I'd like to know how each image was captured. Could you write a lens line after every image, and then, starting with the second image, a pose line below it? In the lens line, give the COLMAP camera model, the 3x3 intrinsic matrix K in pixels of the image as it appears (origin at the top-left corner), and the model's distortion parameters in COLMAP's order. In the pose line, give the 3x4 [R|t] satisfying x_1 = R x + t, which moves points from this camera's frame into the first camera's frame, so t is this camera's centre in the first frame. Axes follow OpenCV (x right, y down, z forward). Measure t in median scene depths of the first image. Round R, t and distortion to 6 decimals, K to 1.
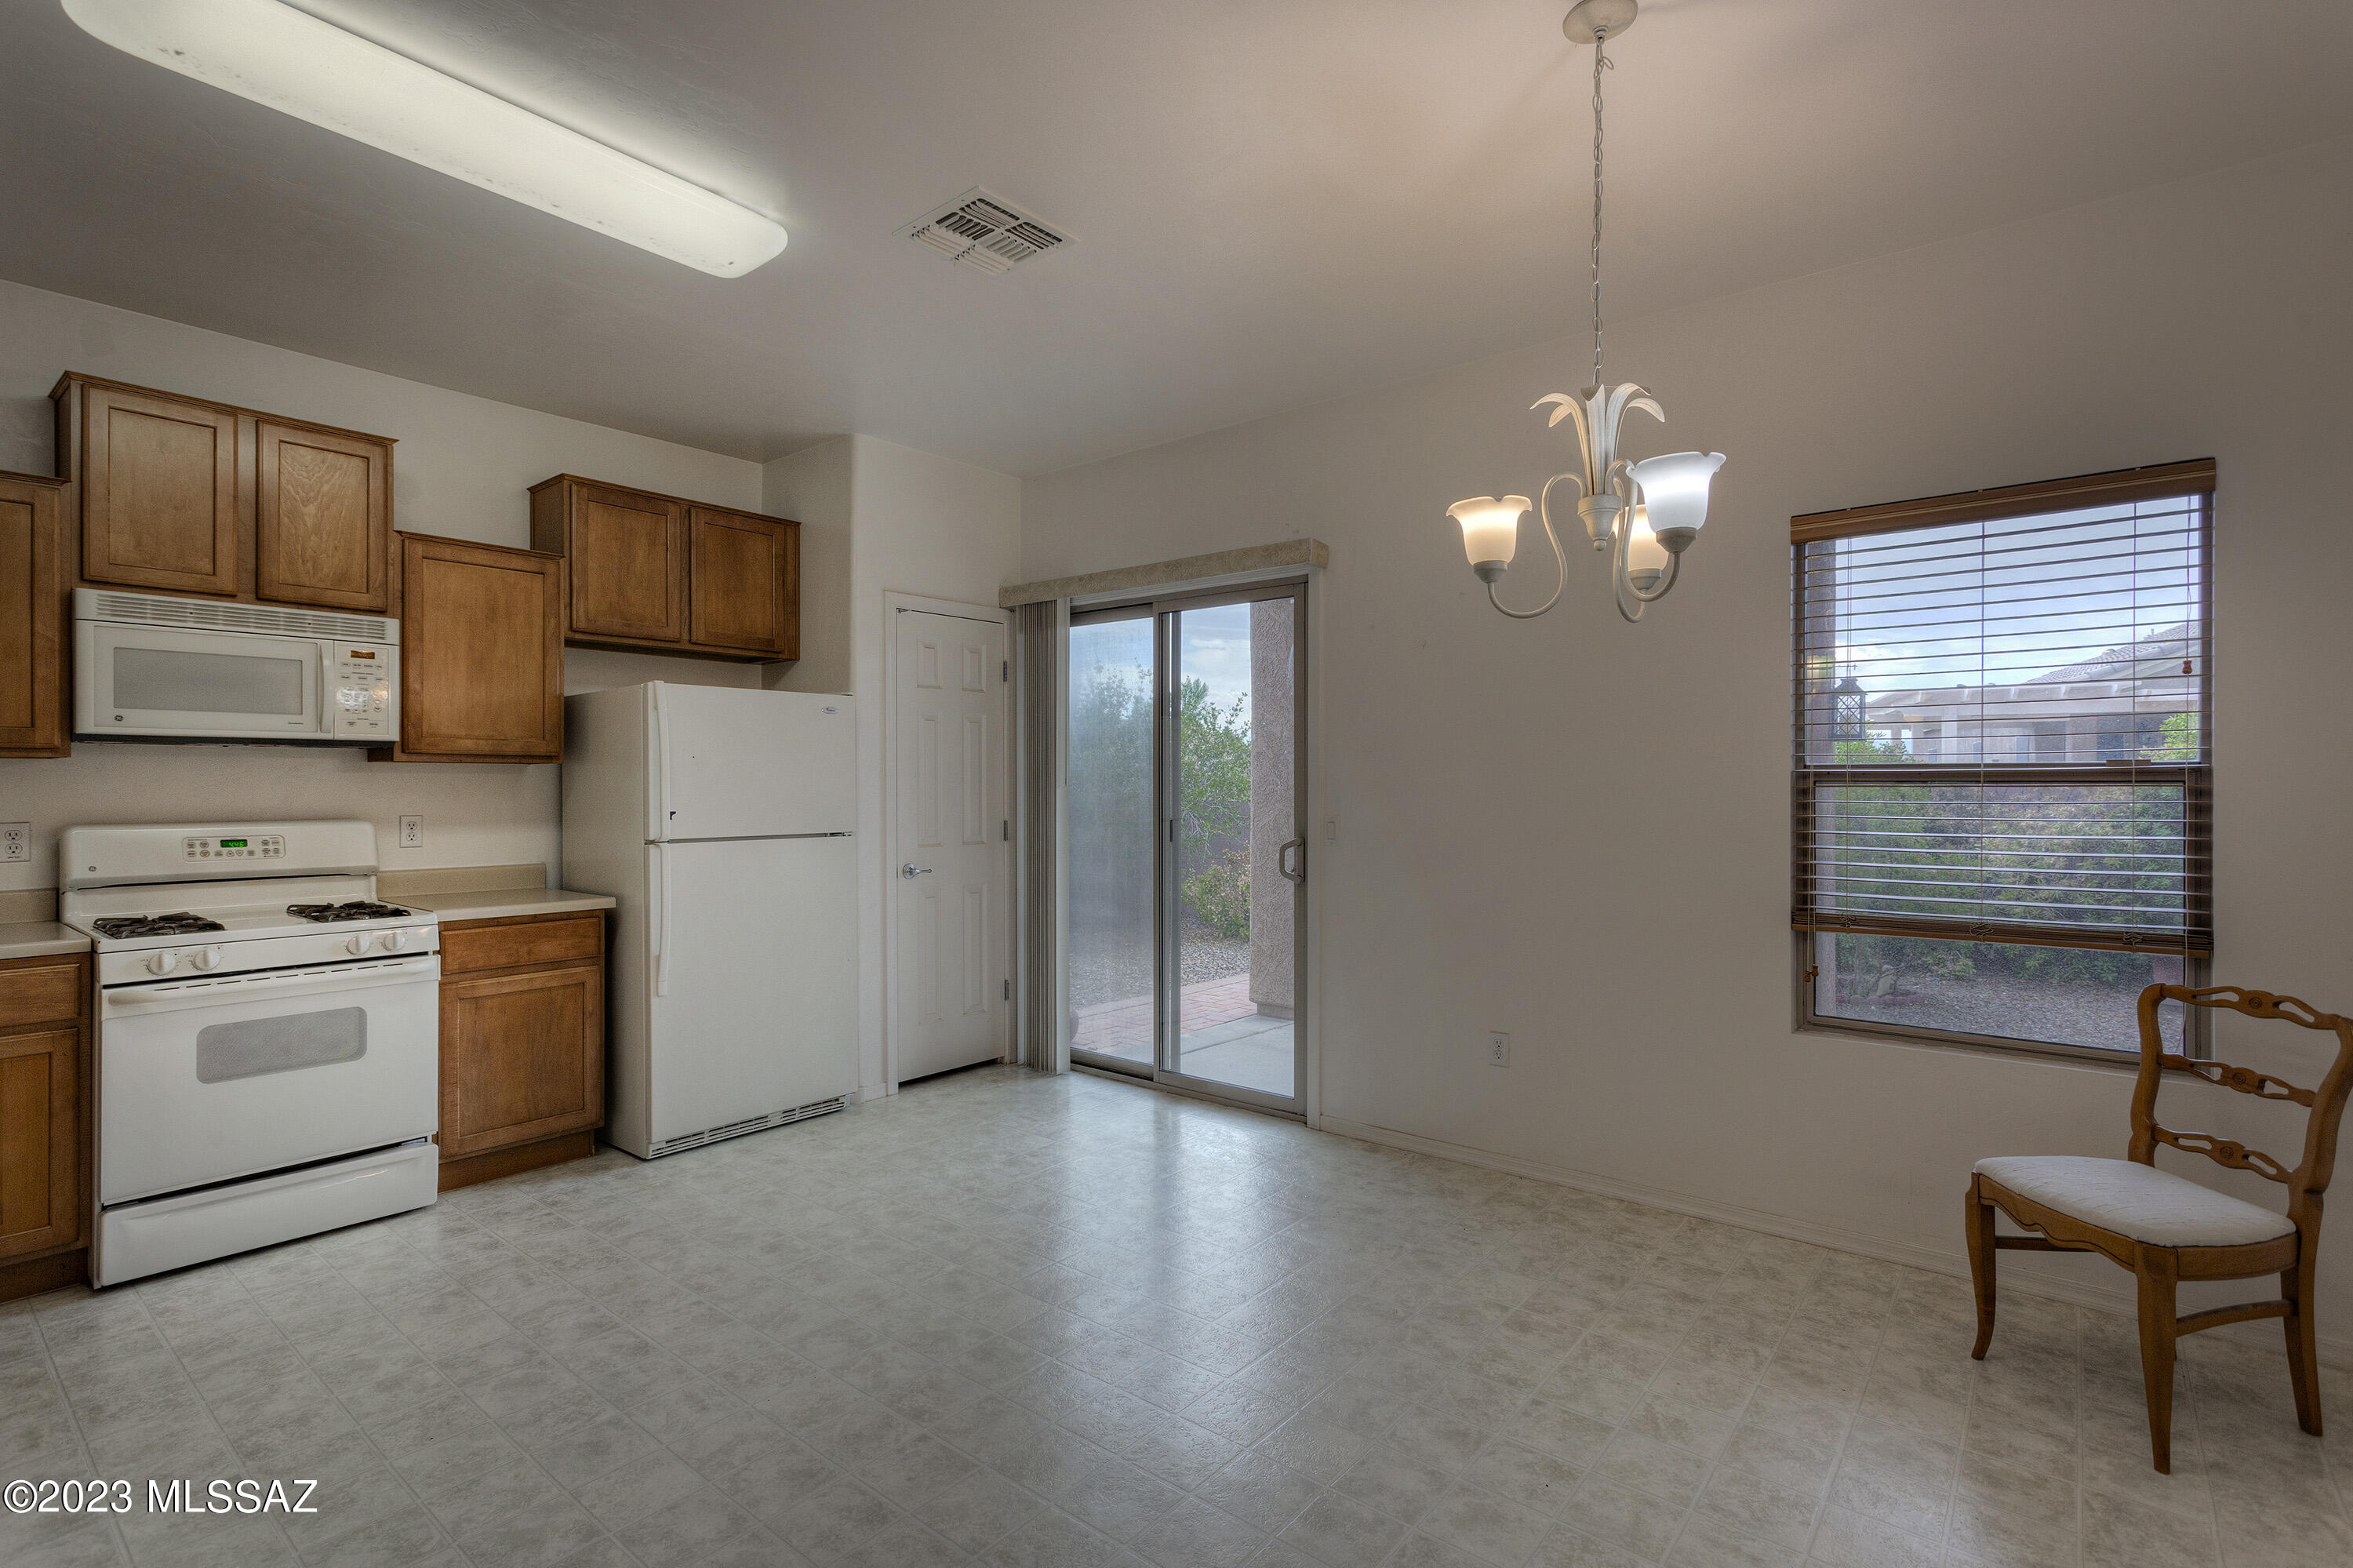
lens RADIAL K [[1103.0, 0, 1150.5], [0, 1103.0, 782.4], [0, 0, 1]] dist [-0.000232, 0.000481]
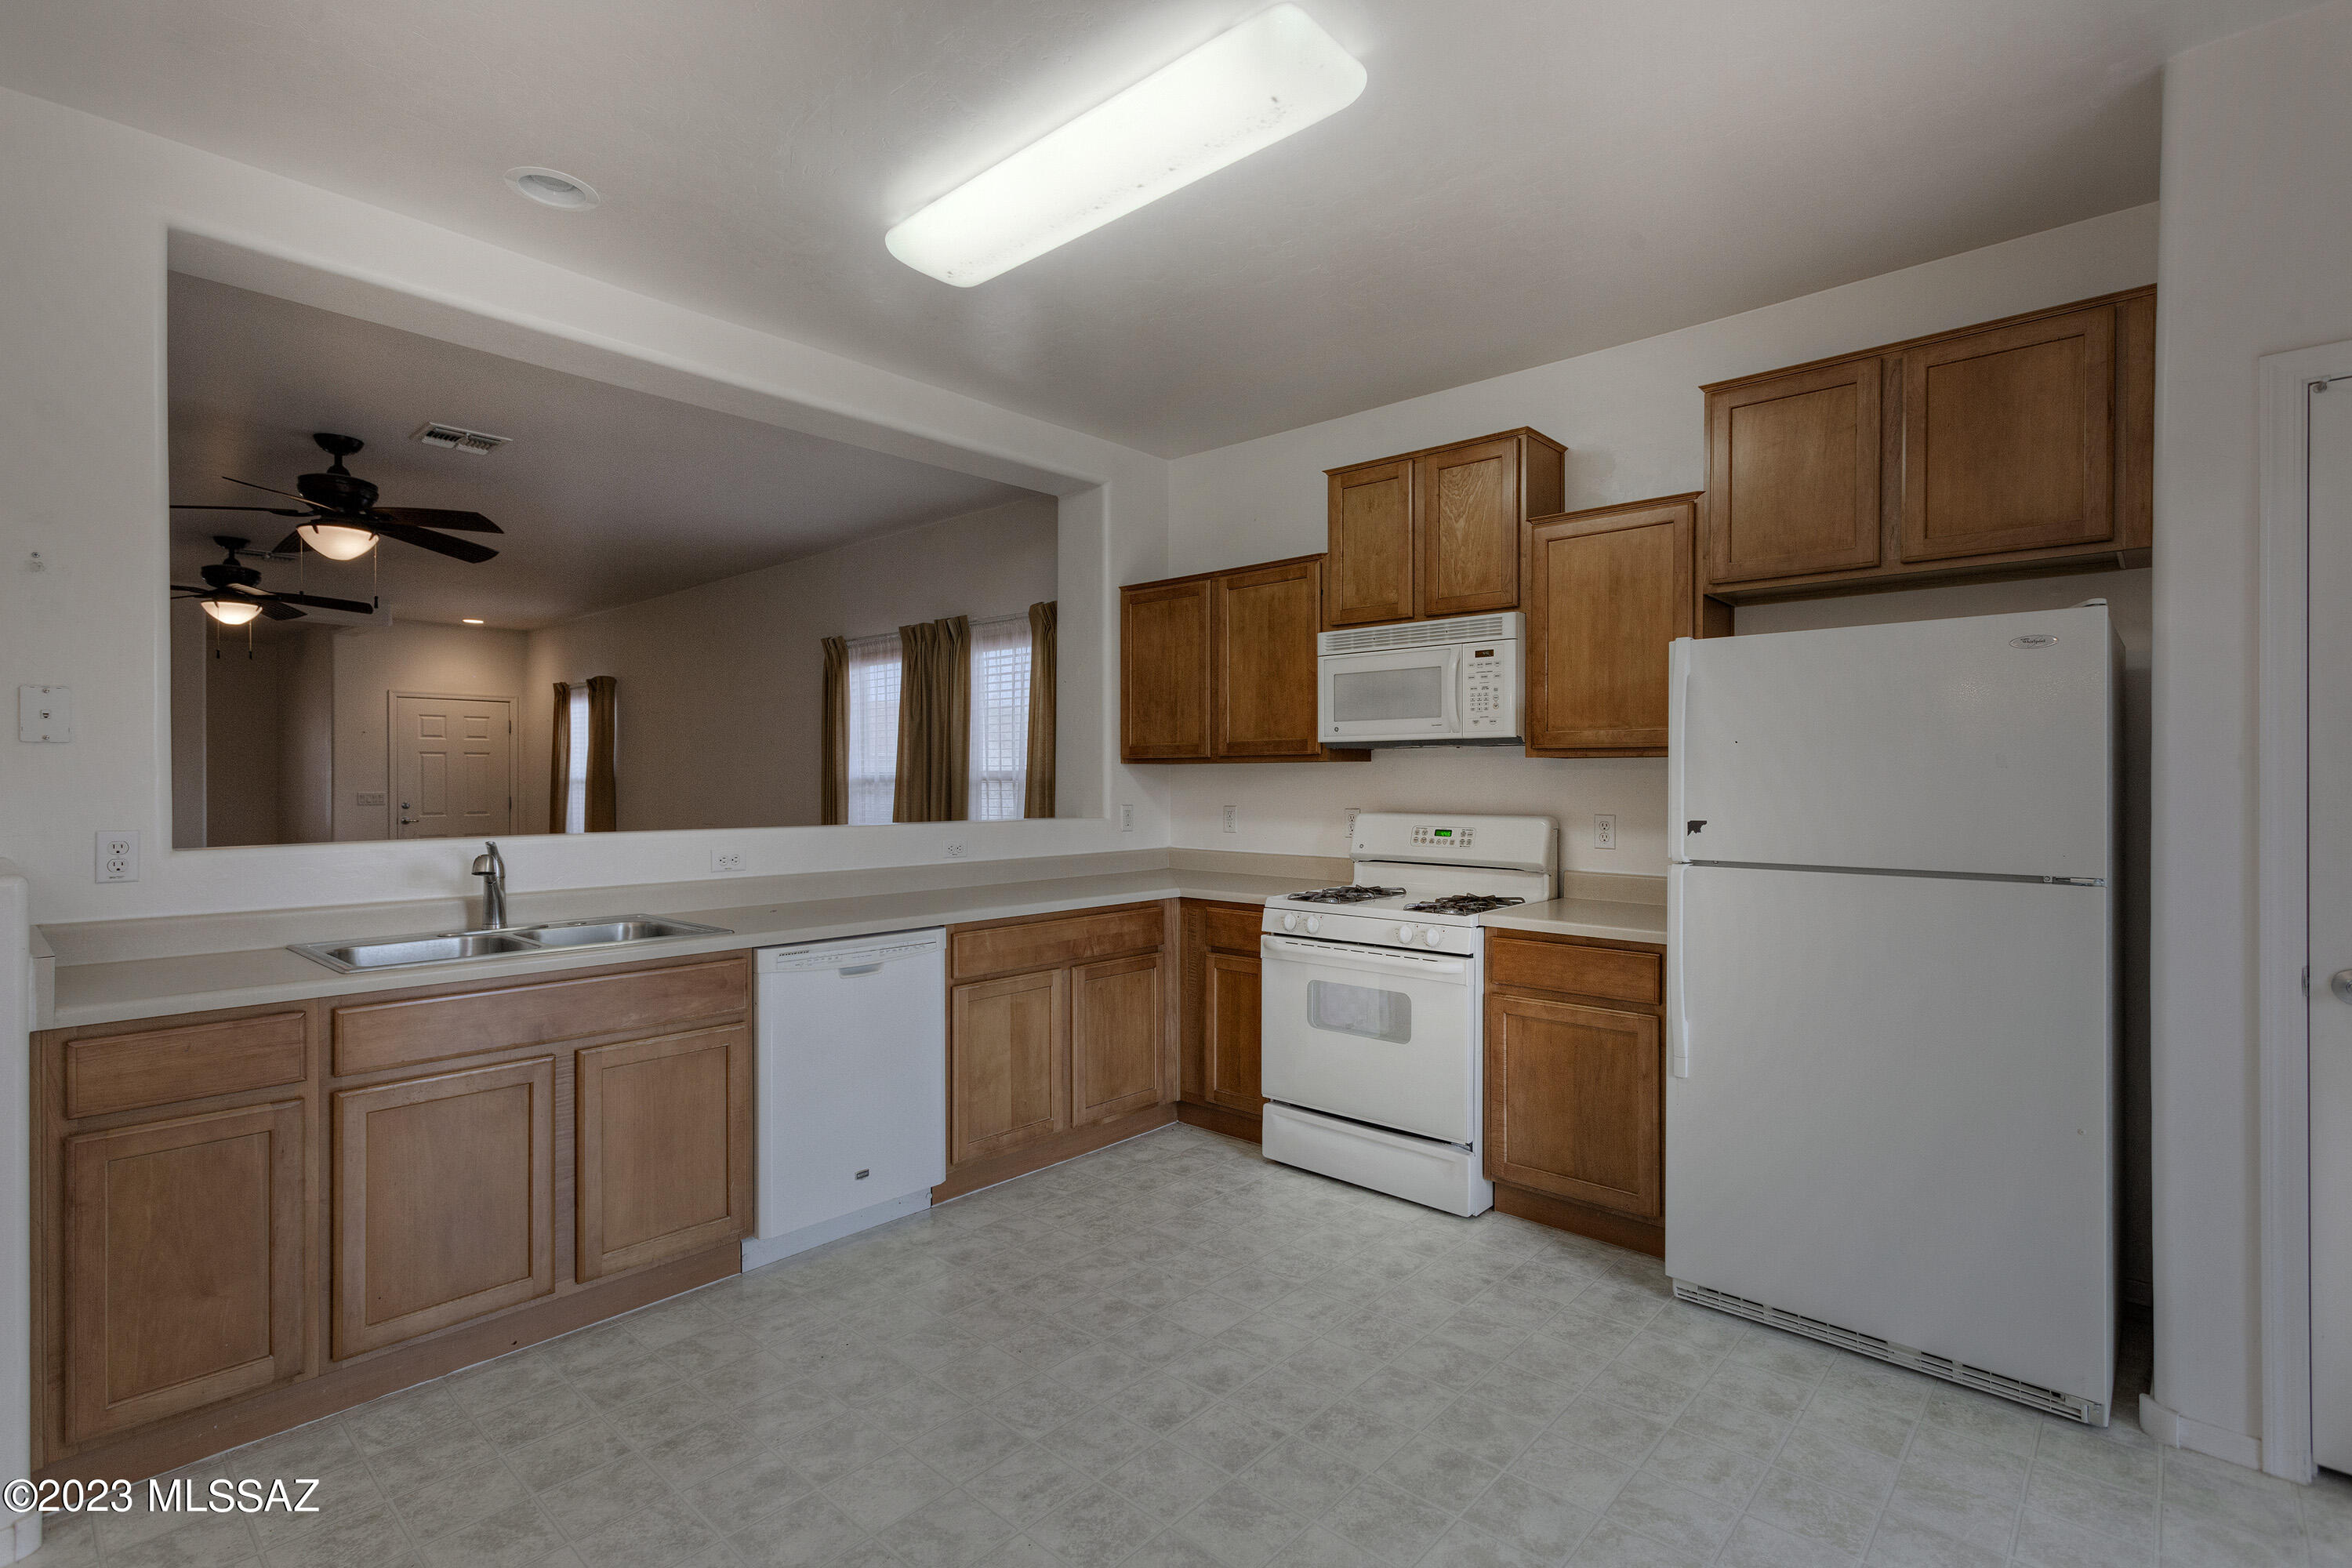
lens RADIAL K [[1084.9, 0, 1176.0], [0, 1084.9, 784.0], [0, 0, 1]] dist [0.002190, -0.000050]
pose [[-0.033339, 0.004081, -0.999436, 0.303767], [-0.000146, 0.999992, 0.004089, 0.000200], [0.999444, 0.000282, -0.033339, 0.777877]]
